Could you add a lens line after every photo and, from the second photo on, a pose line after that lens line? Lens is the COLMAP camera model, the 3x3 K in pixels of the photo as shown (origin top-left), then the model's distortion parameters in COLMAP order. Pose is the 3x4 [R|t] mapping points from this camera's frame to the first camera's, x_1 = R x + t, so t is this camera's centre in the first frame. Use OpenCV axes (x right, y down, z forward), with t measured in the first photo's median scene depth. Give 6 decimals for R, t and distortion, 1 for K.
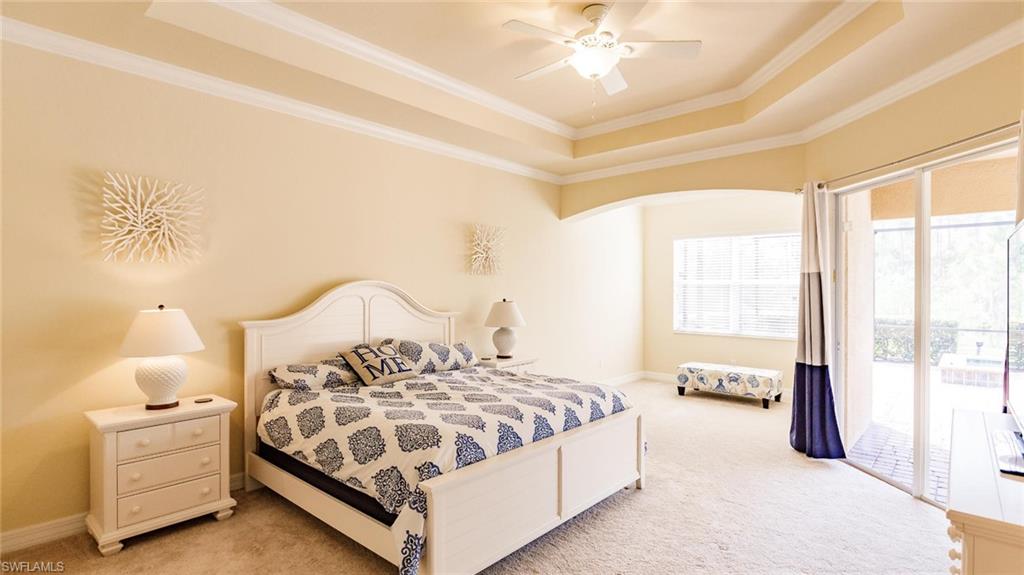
lens RADIAL K [[491.5, 0, 491.2], [0, 491.5, 278.2], [0, 0, 1]] dist [-0.011103, -0.000251]
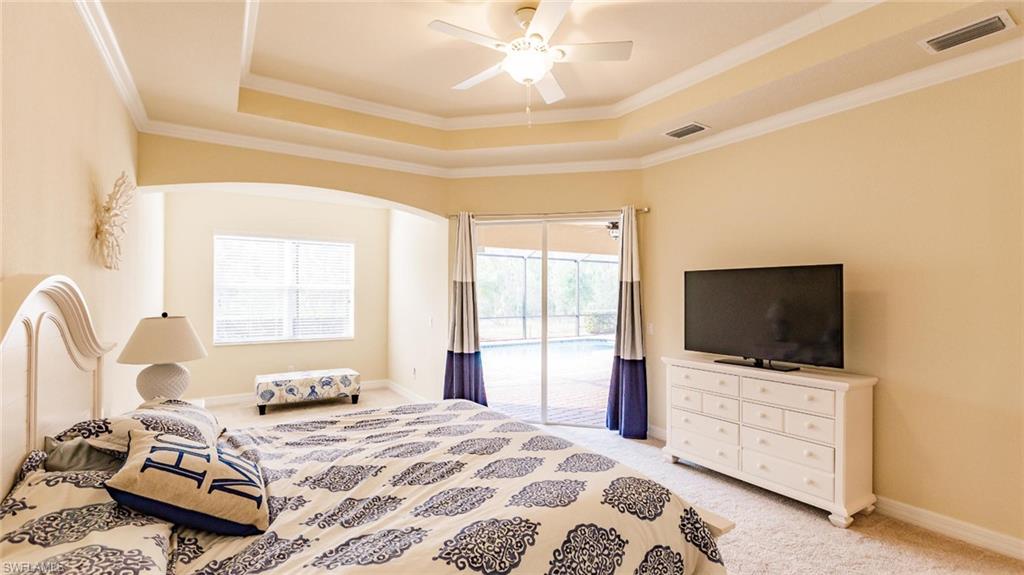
lens RADIAL K [[461.0, 0, 511.7], [0, 461.0, 292.0], [0, 0, 1]] dist [-0.000312, 0.000556]
pose [[0.230503, 0.003675, 0.973065, -0.352161], [-0.023584, 0.999720, 0.001811, 0.006249], [-0.972786, -0.023366, 0.230525, 0.413233]]
